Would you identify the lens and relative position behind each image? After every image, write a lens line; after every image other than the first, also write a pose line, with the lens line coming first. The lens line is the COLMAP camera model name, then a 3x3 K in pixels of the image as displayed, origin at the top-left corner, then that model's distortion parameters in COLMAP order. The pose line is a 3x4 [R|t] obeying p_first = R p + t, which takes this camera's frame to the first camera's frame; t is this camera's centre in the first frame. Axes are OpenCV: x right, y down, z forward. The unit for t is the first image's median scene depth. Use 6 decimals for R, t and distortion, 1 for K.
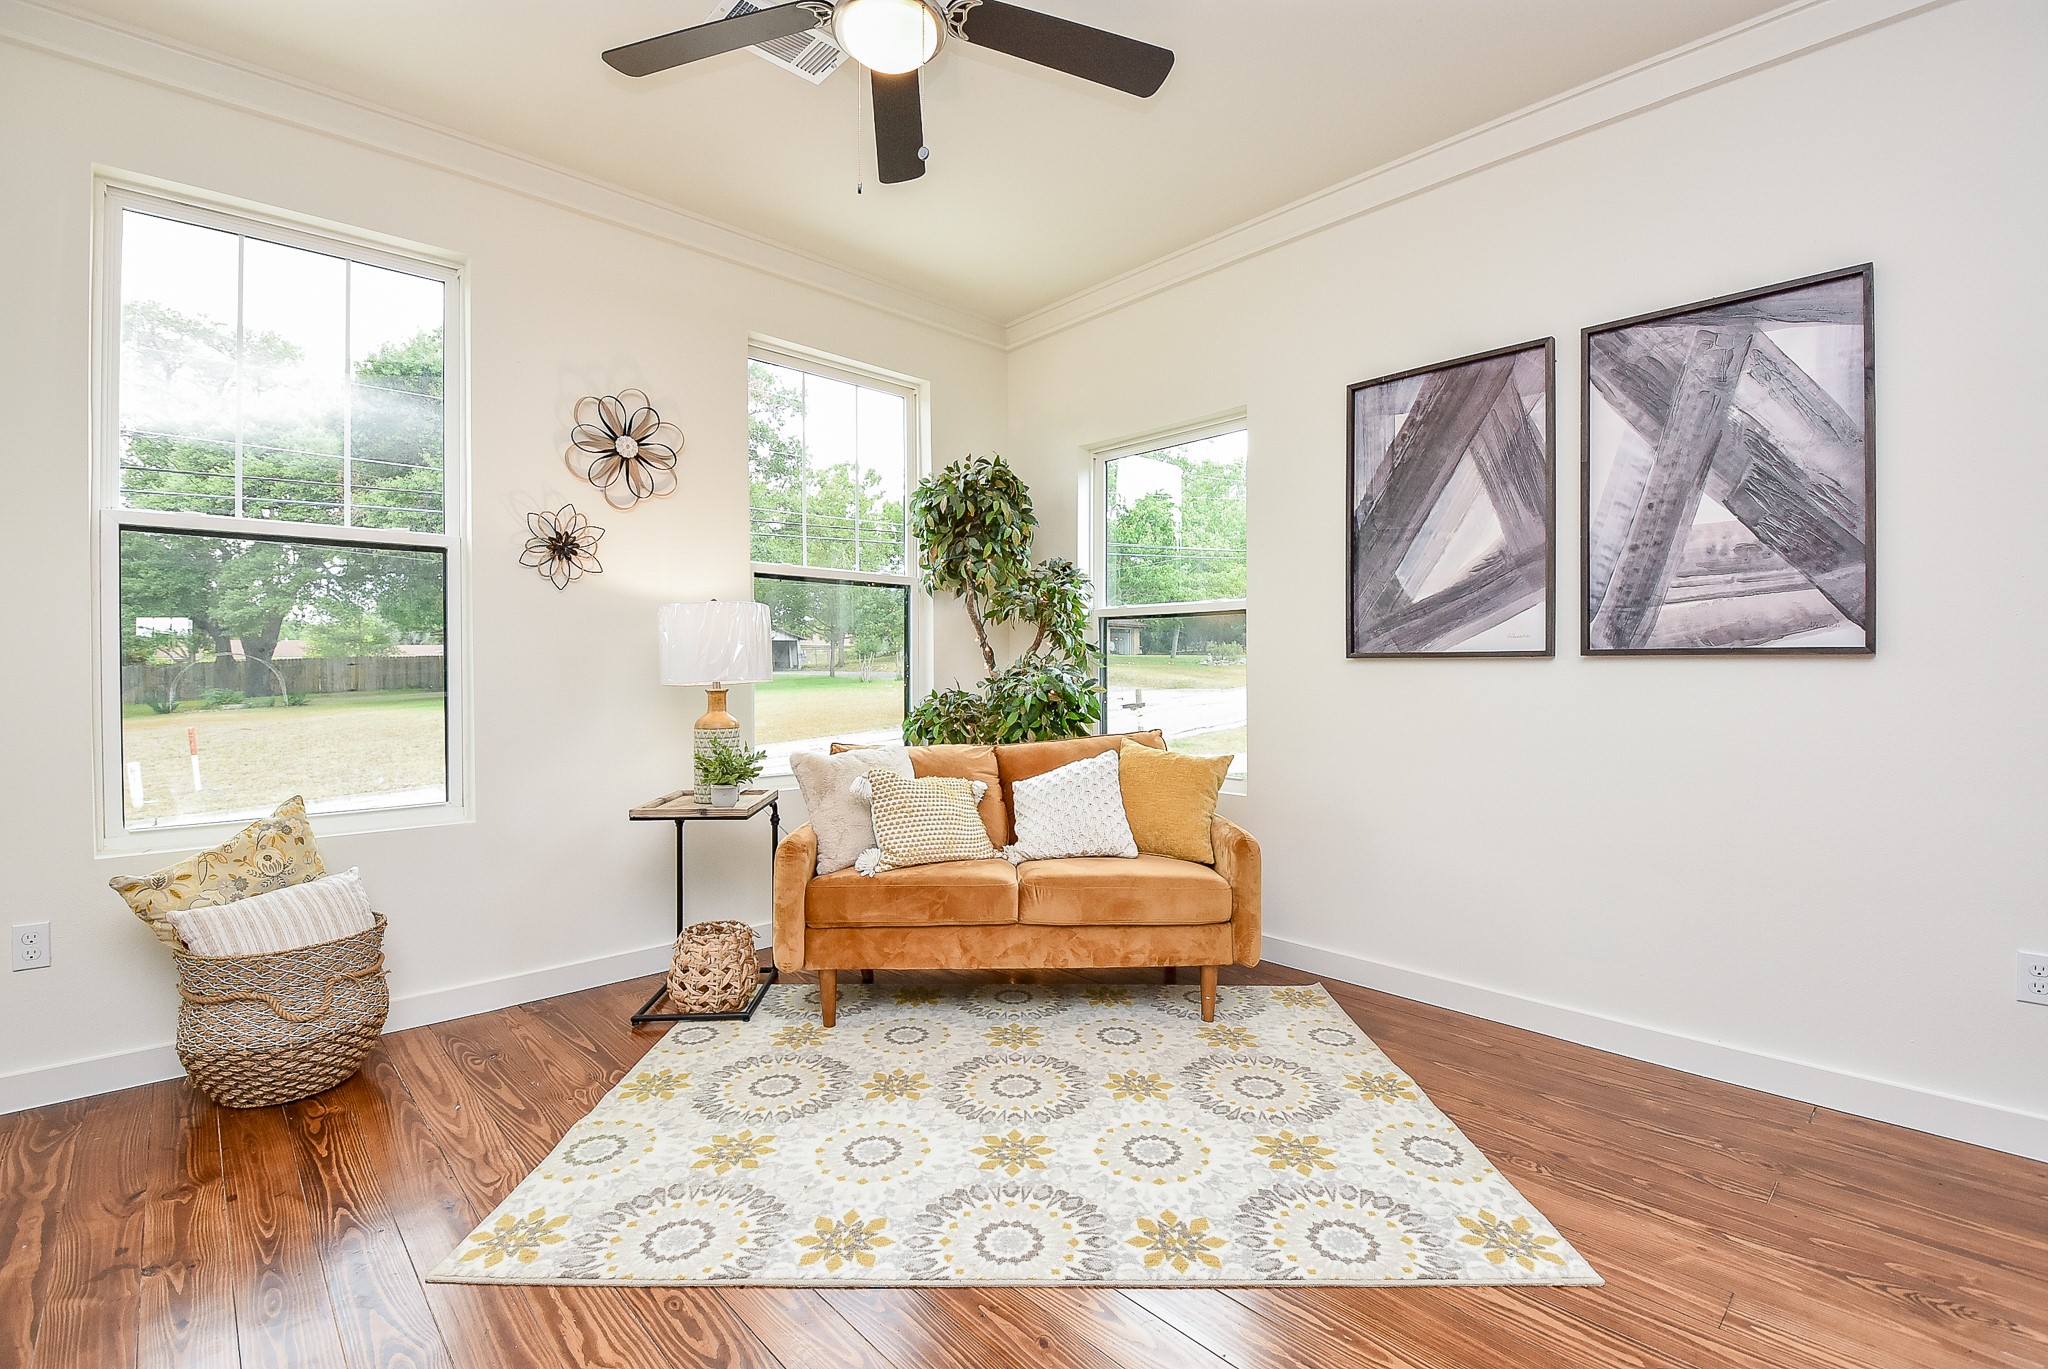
lens RADIAL K [[905.4, 0, 997.6], [0, 905.4, 675.0], [0, 0, 1]] dist [-0.010278, -0.011955]
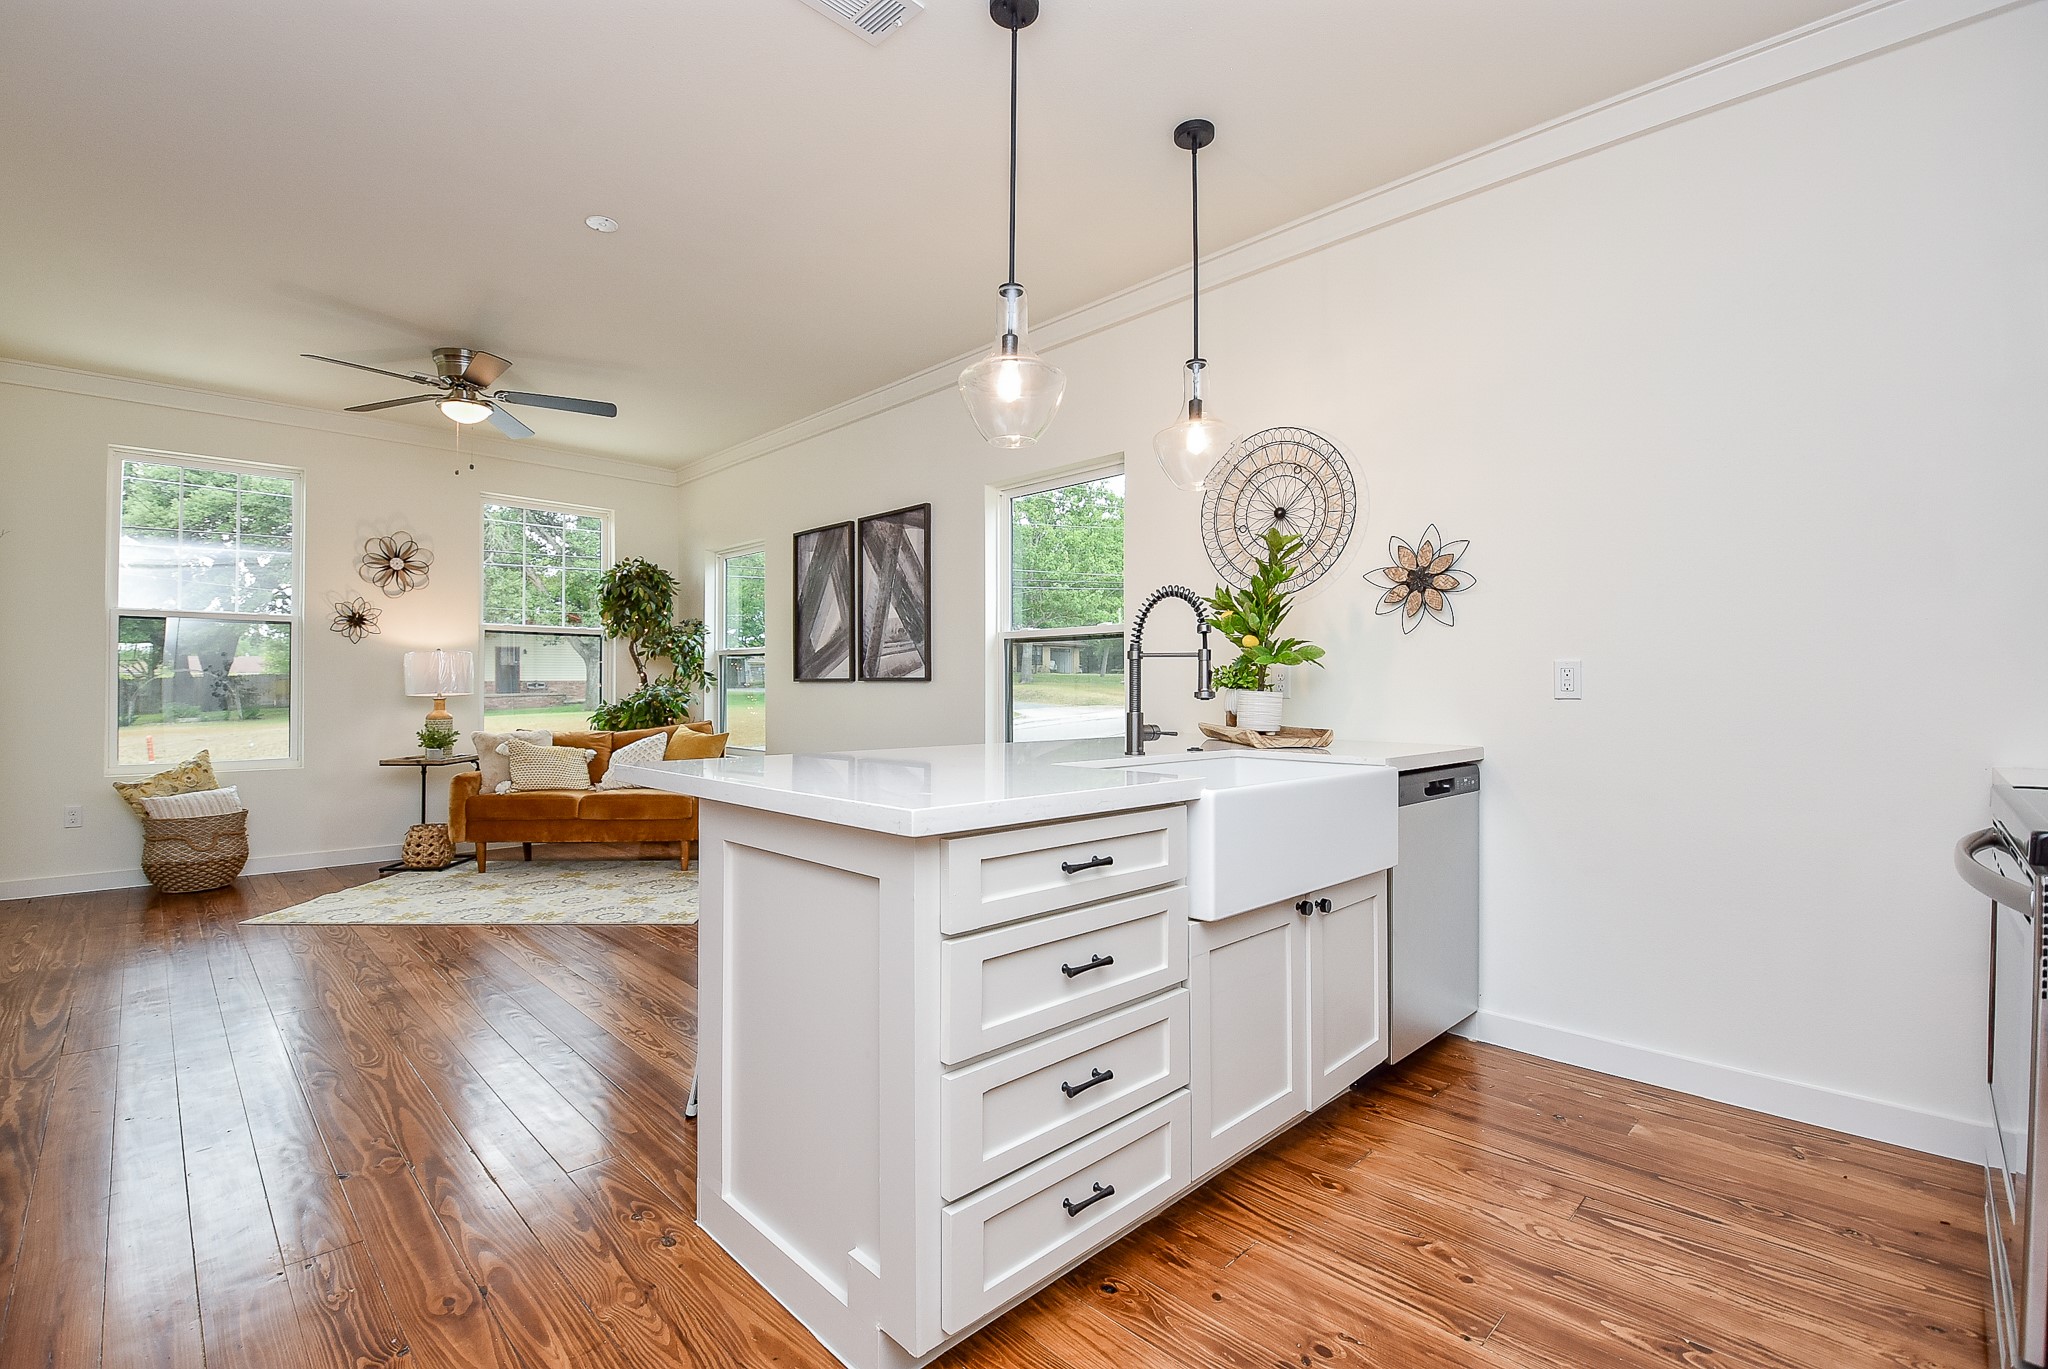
lens RADIAL K [[905.4, 0, 1002.1], [0, 905.4, 687.5], [0, 0, 1]] dist [-0.010278, -0.011955]
pose [[0.999553, 0.002960, 0.029766, 0.891201], [-0.002785, 0.999979, -0.005934, 0.002603], [-0.029782, 0.005849, 0.999539, -0.991201]]
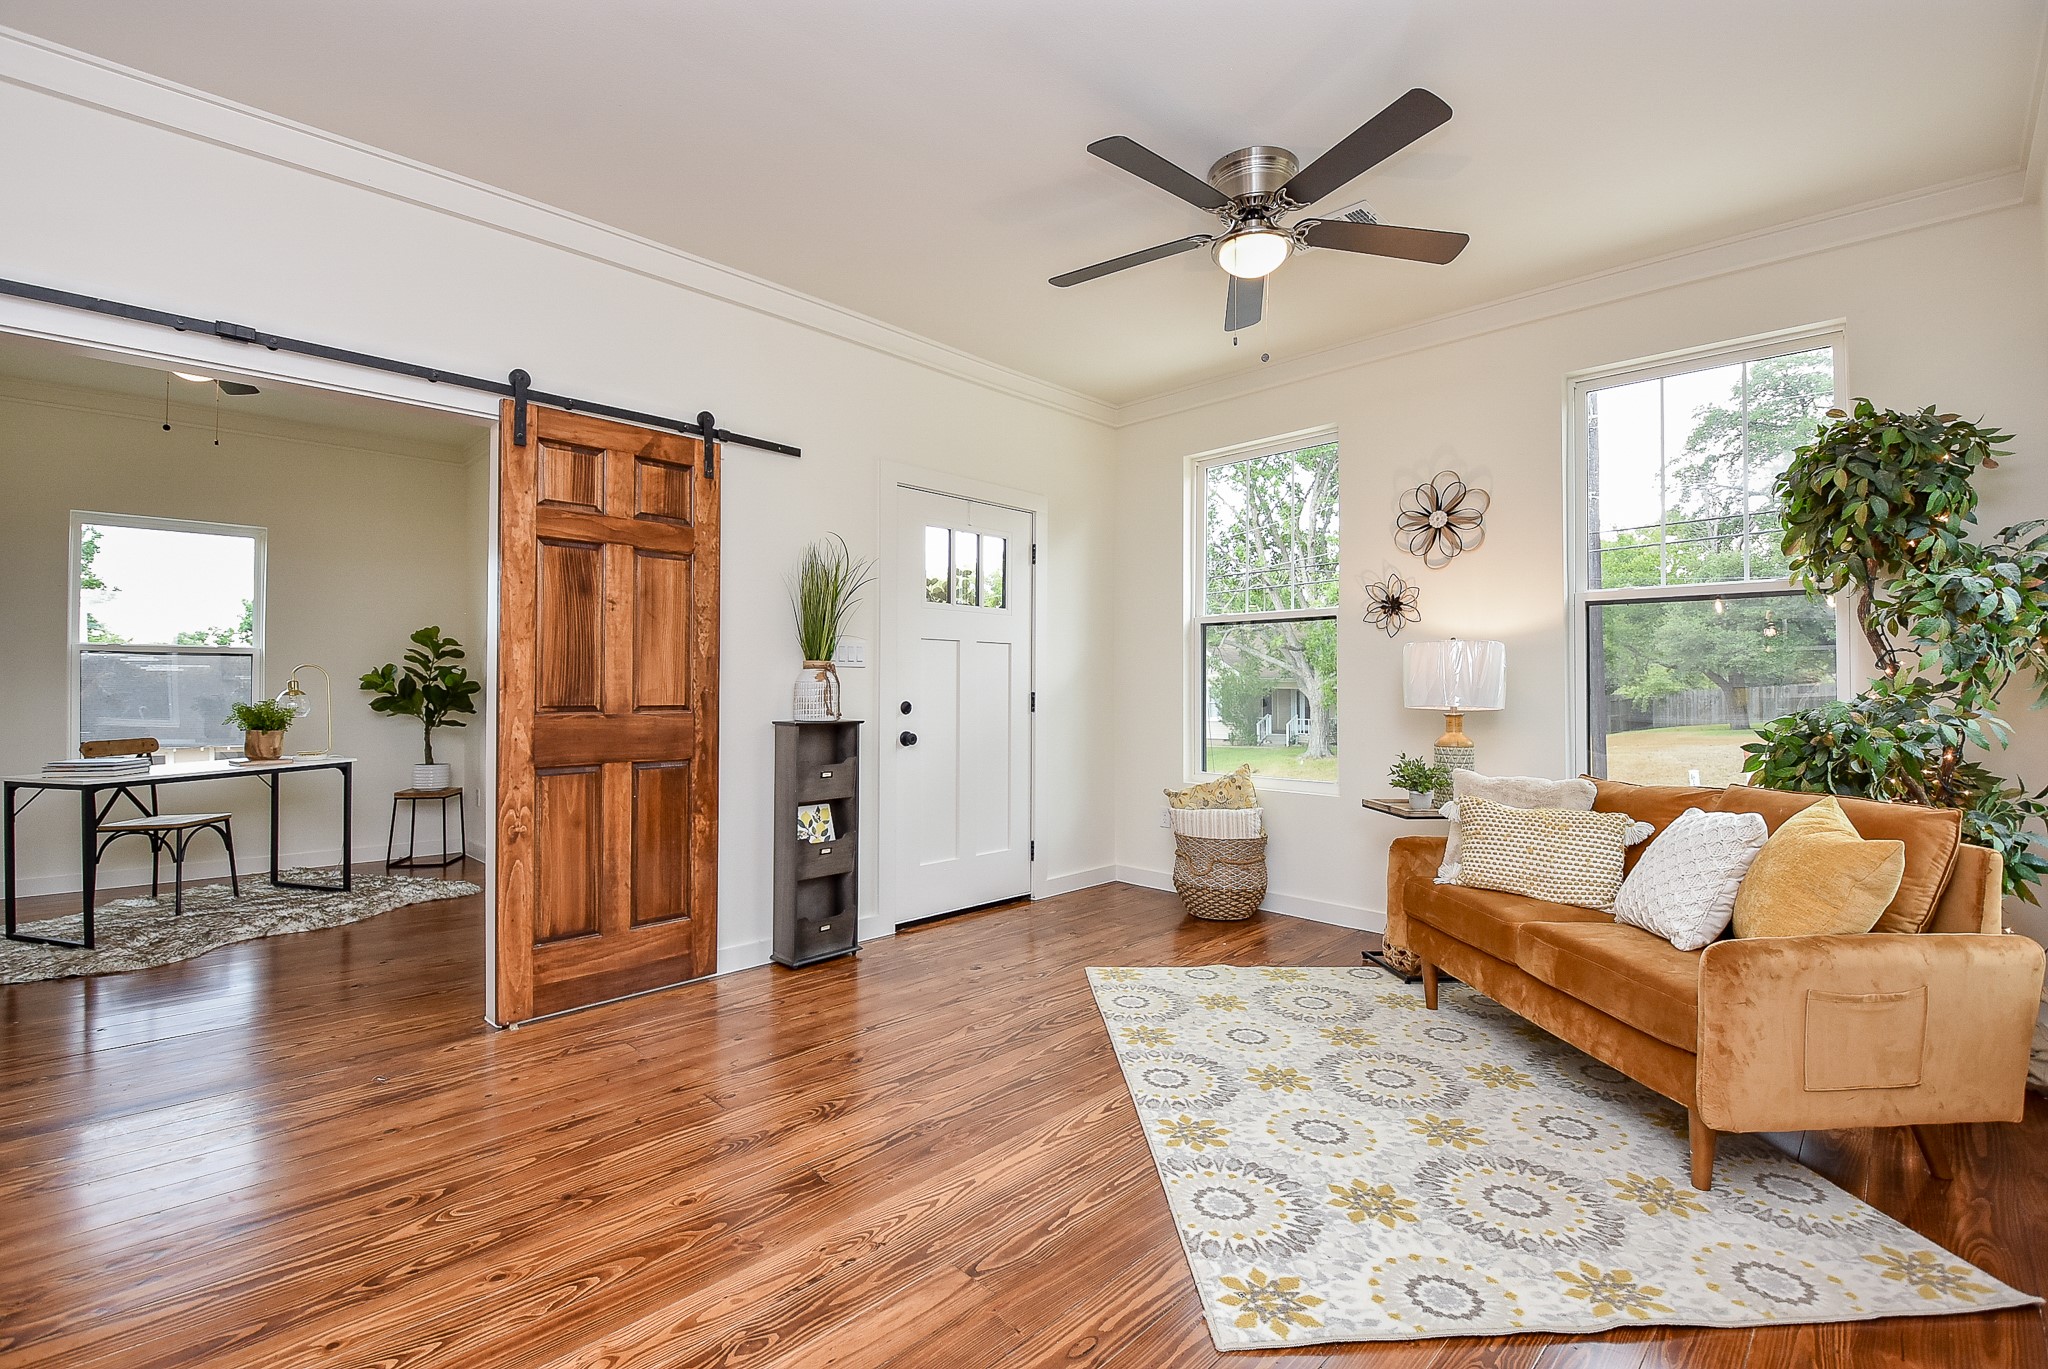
lens RADIAL K [[905.4, 0, 1026.1], [0, 905.4, 674.2], [0, 0, 1]] dist [-0.010278, -0.011955]
pose [[0.055448, -0.009633, -0.998415, 0.969517], [-0.011640, 0.999879, -0.010294, -0.020177], [0.998394, 0.012192, 0.055329, 0.428236]]
